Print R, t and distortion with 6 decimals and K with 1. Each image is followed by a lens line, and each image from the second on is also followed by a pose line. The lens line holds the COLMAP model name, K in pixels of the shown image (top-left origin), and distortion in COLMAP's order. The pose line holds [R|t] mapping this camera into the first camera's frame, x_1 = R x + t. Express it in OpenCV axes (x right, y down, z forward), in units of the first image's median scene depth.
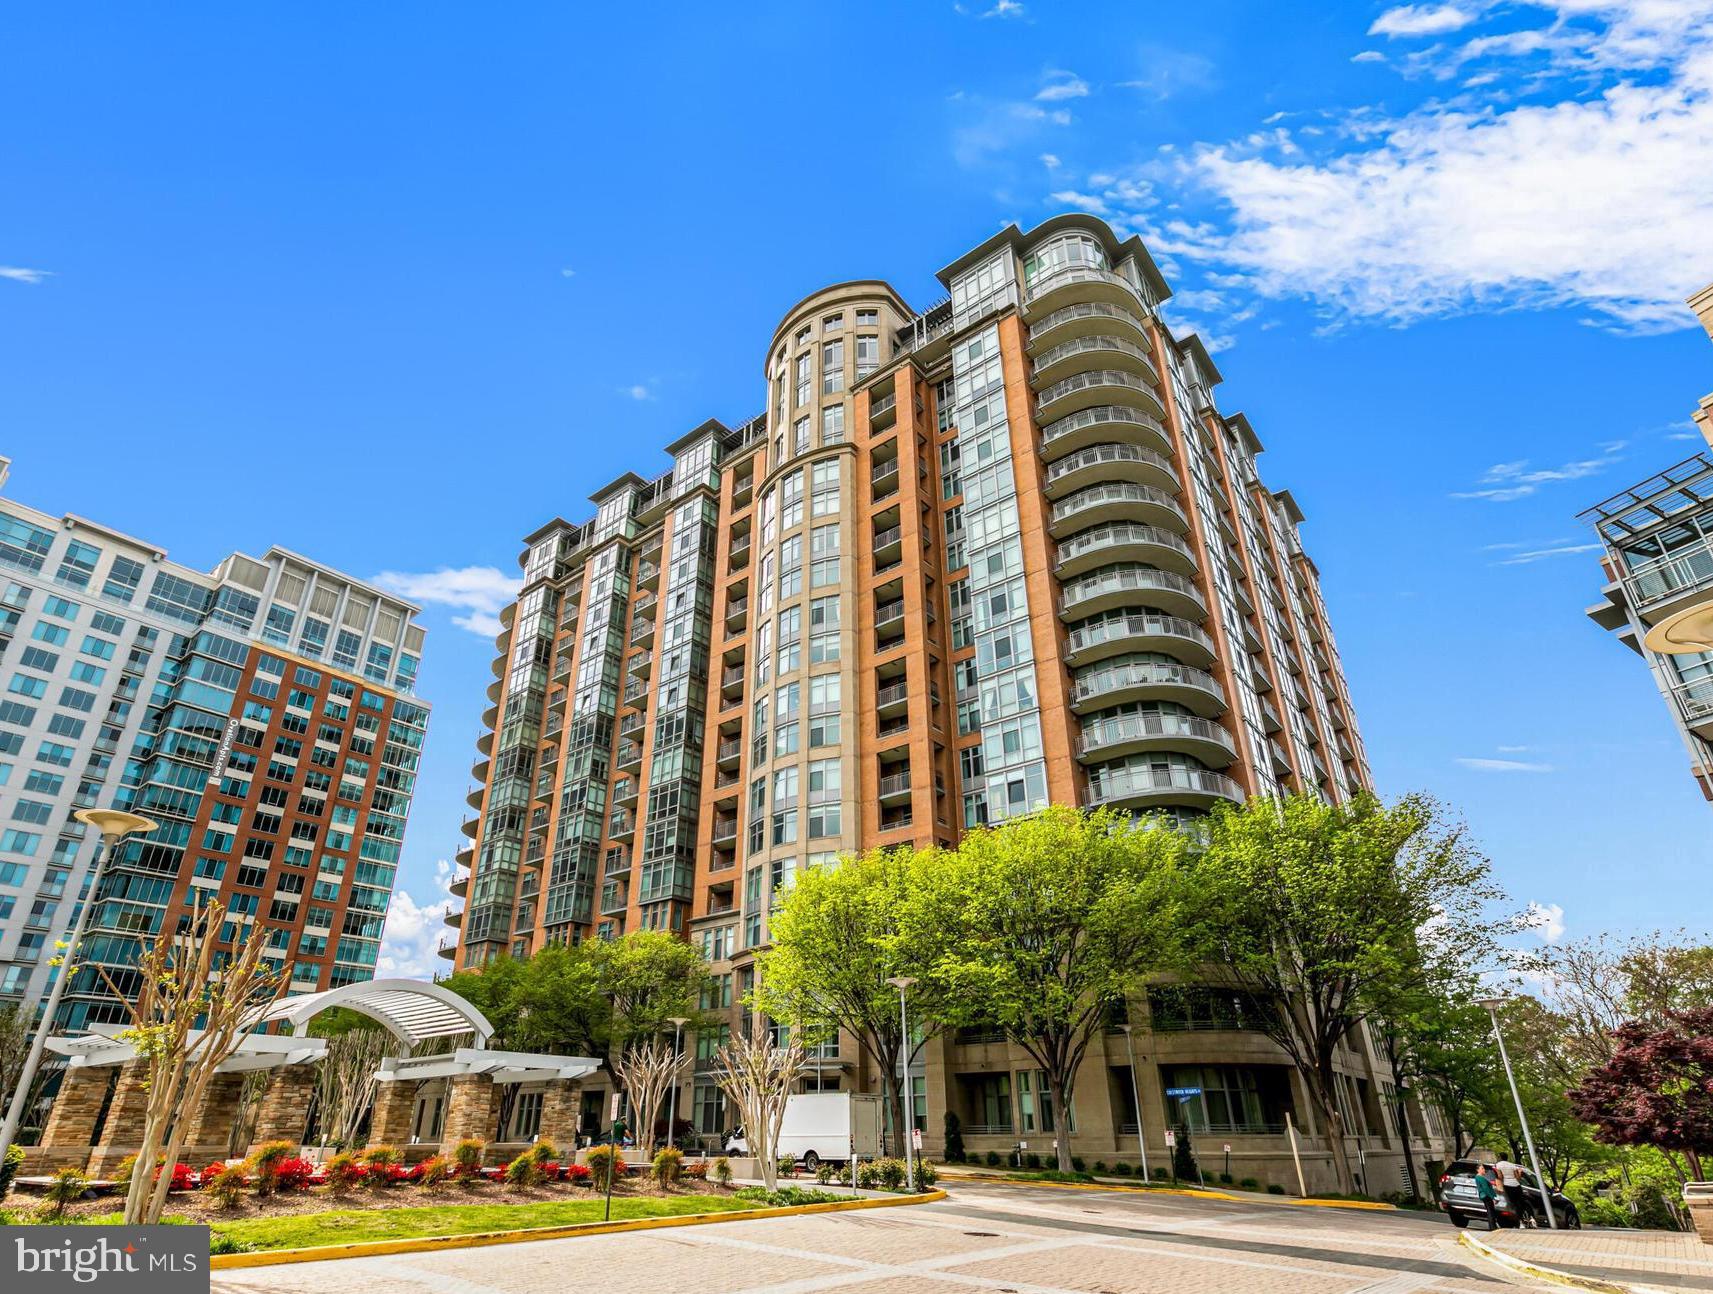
lens RADIAL K [[927.8, 0, 845.3], [0, 927.8, 655.6], [0, 0, 1]] dist [0.004614, -0.000602]
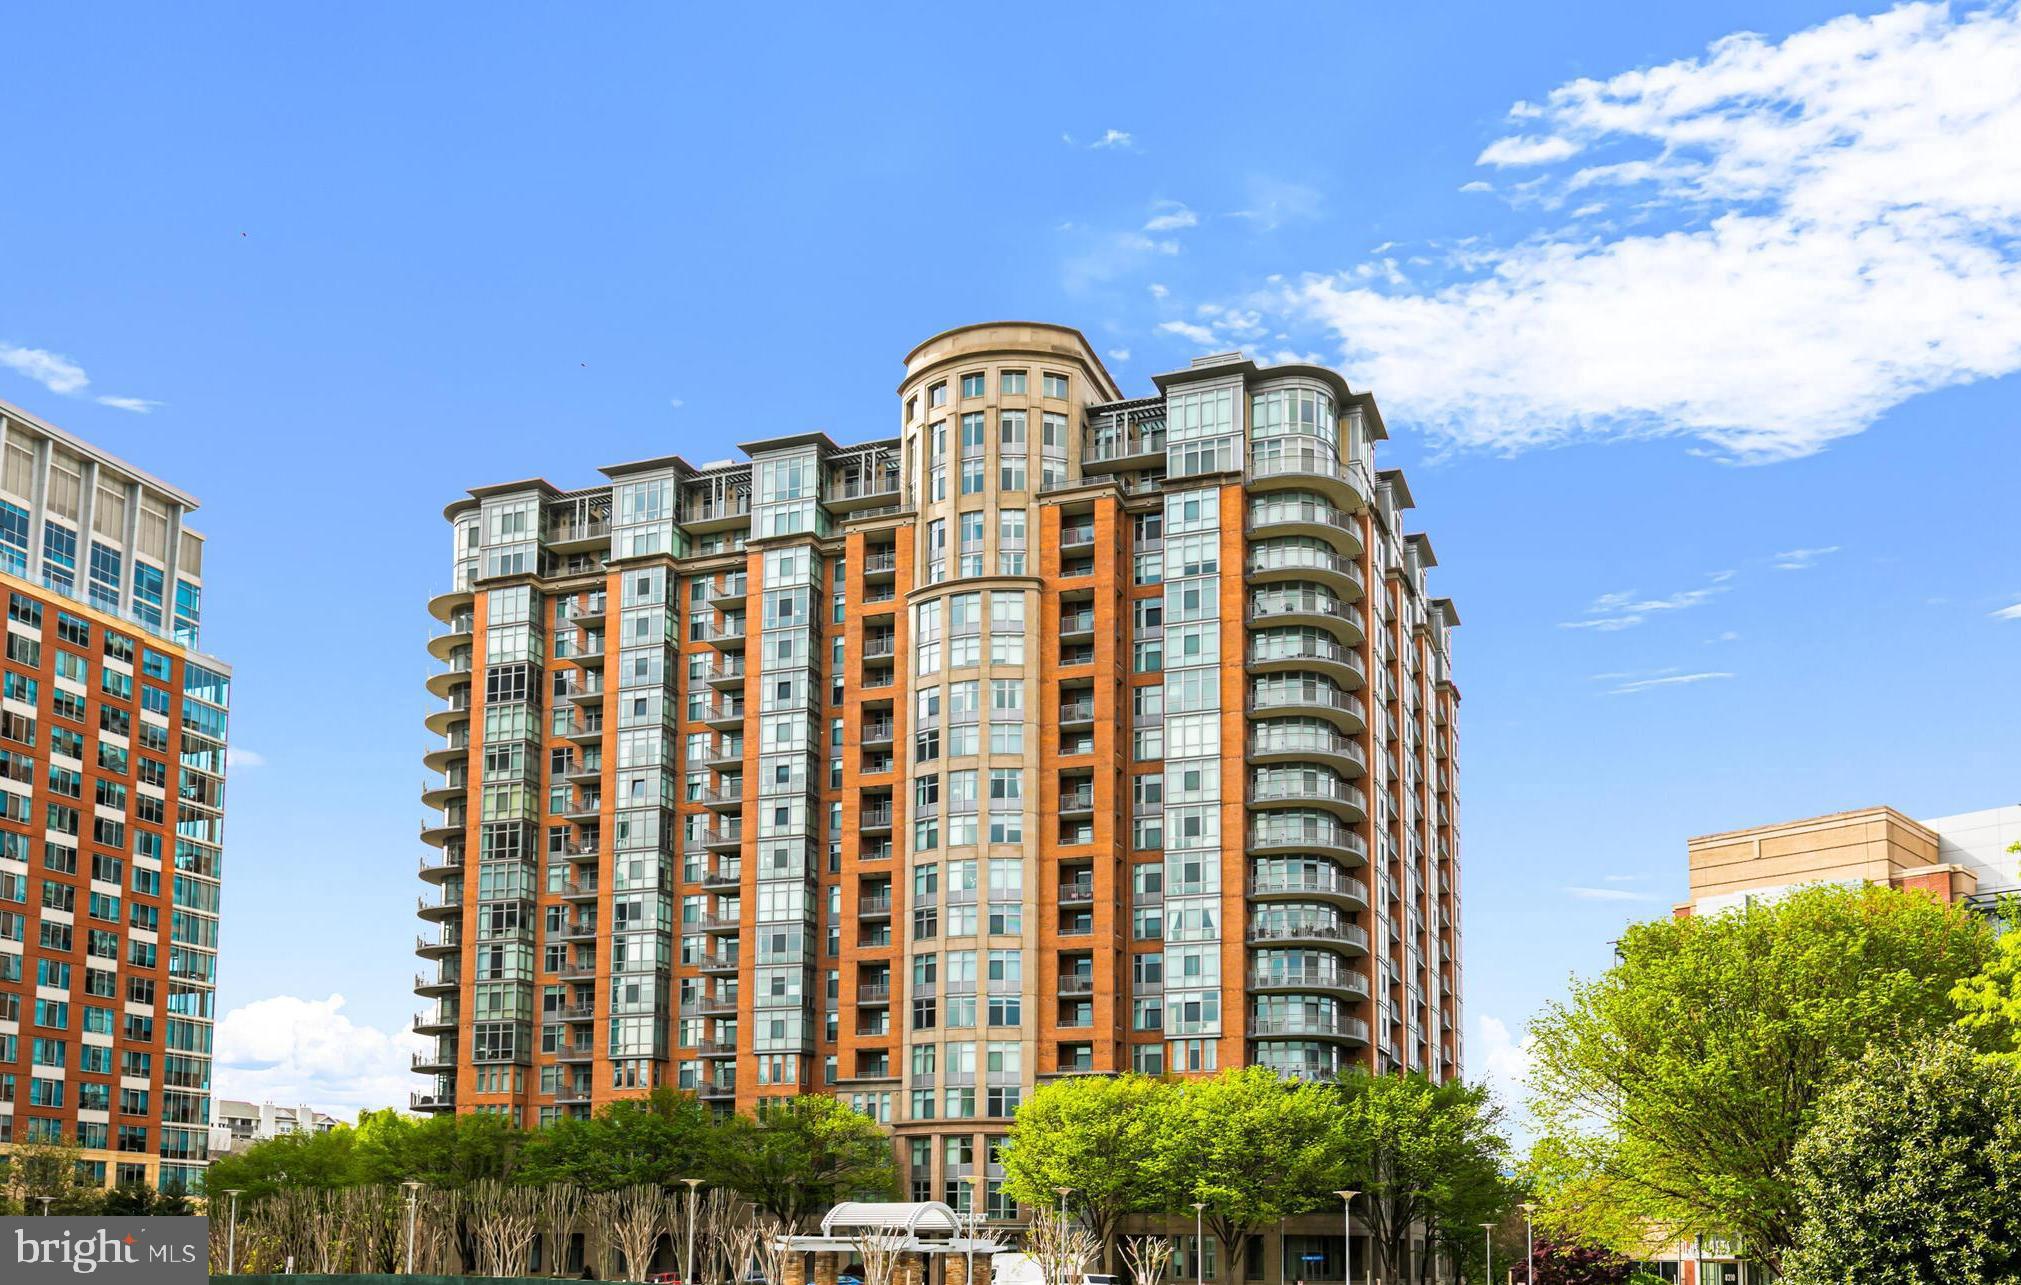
lens RADIAL K [[3366.1, 0, 1010.5], [0, 3366.1, 642.5], [0, 0, 1]] dist [0.016948, 0.003034]
pose [[0.919786, 0.076011, 0.384988, -1.310063], [-0.188539, 0.946009, 0.263667, -1.058044], [-0.344160, -0.315102, 0.884457, -1.947200]]
